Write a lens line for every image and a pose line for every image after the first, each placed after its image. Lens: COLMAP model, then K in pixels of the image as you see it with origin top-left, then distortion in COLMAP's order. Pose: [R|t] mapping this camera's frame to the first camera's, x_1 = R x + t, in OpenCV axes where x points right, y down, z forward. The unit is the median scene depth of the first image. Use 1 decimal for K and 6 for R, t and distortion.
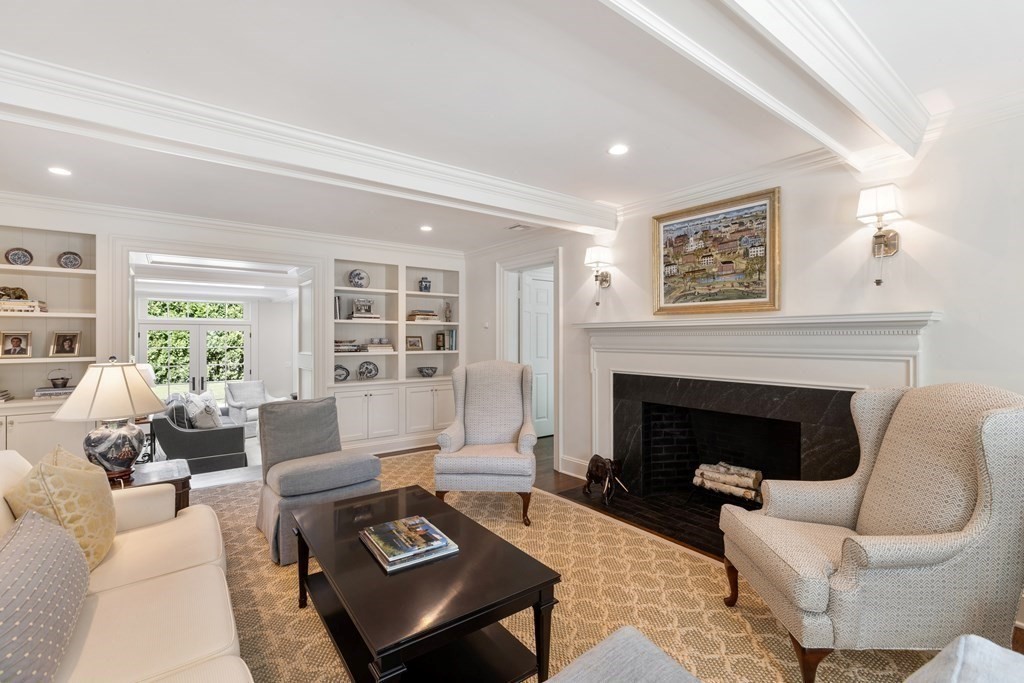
lens RADIAL K [[453.3, 0, 515.8], [0, 453.3, 338.6], [0, 0, 1]] dist [0.000572, 0.000216]
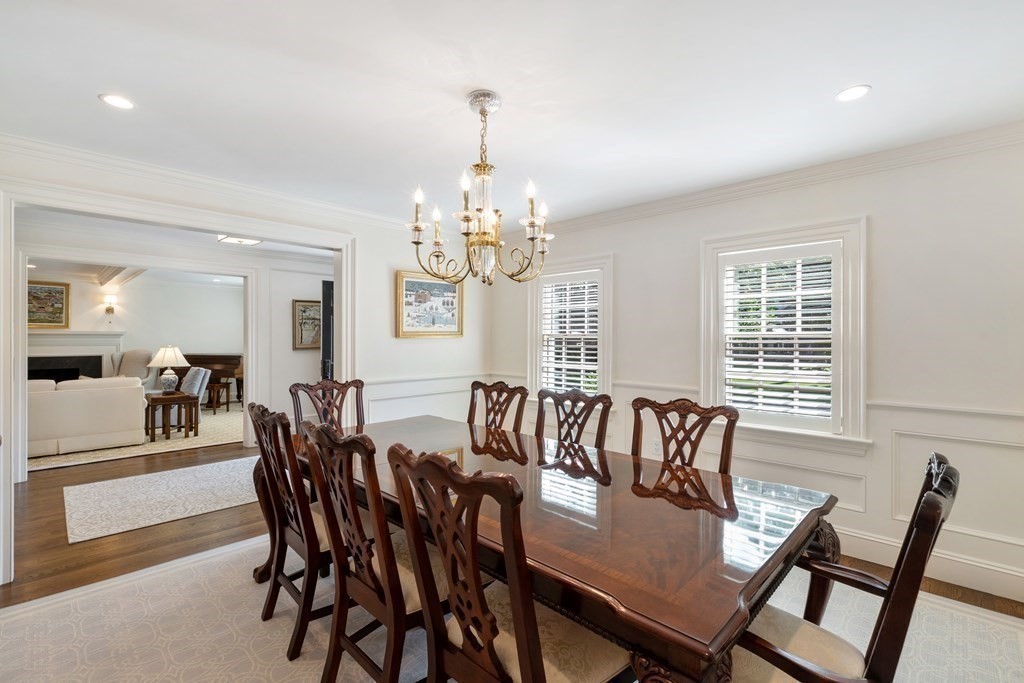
lens RADIAL K [[455.6, 0, 512.0], [0, 455.6, 341.5], [0, 0, 1]] dist [-0.000054, -0.000231]
pose [[-0.146972, -0.003728, 0.989134, -2.201638], [-0.000368, 0.999993, 0.003714, 0.004031], [-0.989141, 0.000182, -0.146973, -1.075904]]
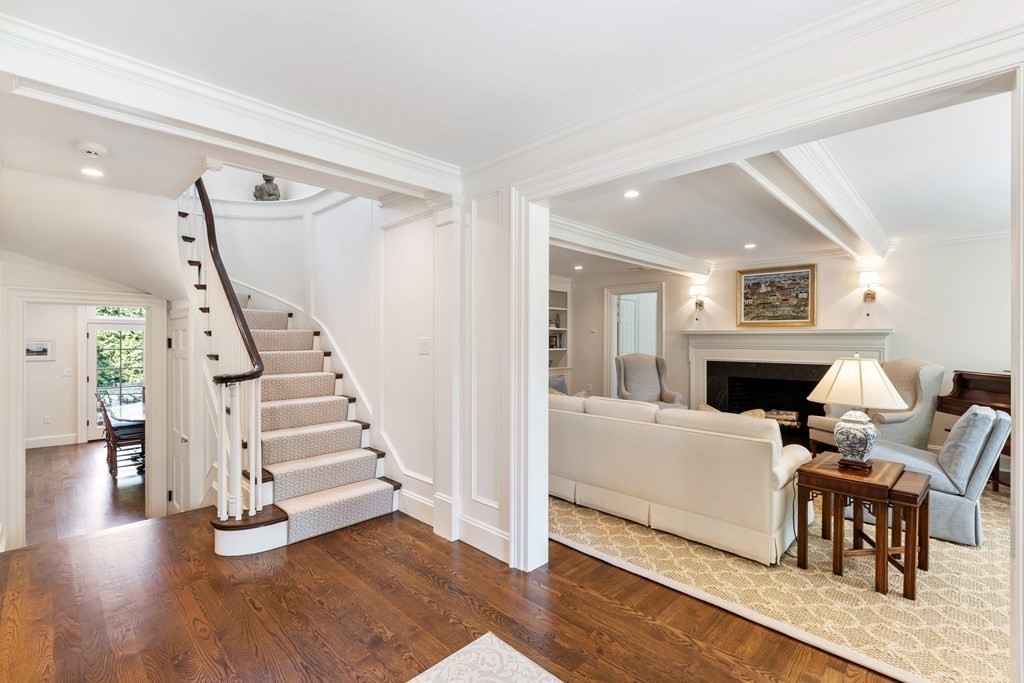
lens RADIAL K [[455.6, 0, 512.0], [0, 455.6, 341.5], [0, 0, 1]] dist [-0.000054, -0.000231]
pose [[0.989435, 0.002510, 0.144952, -0.882646], [-0.003068, 0.999989, 0.003628, 0.000984], [-0.144941, -0.004035, 0.989432, -0.669882]]
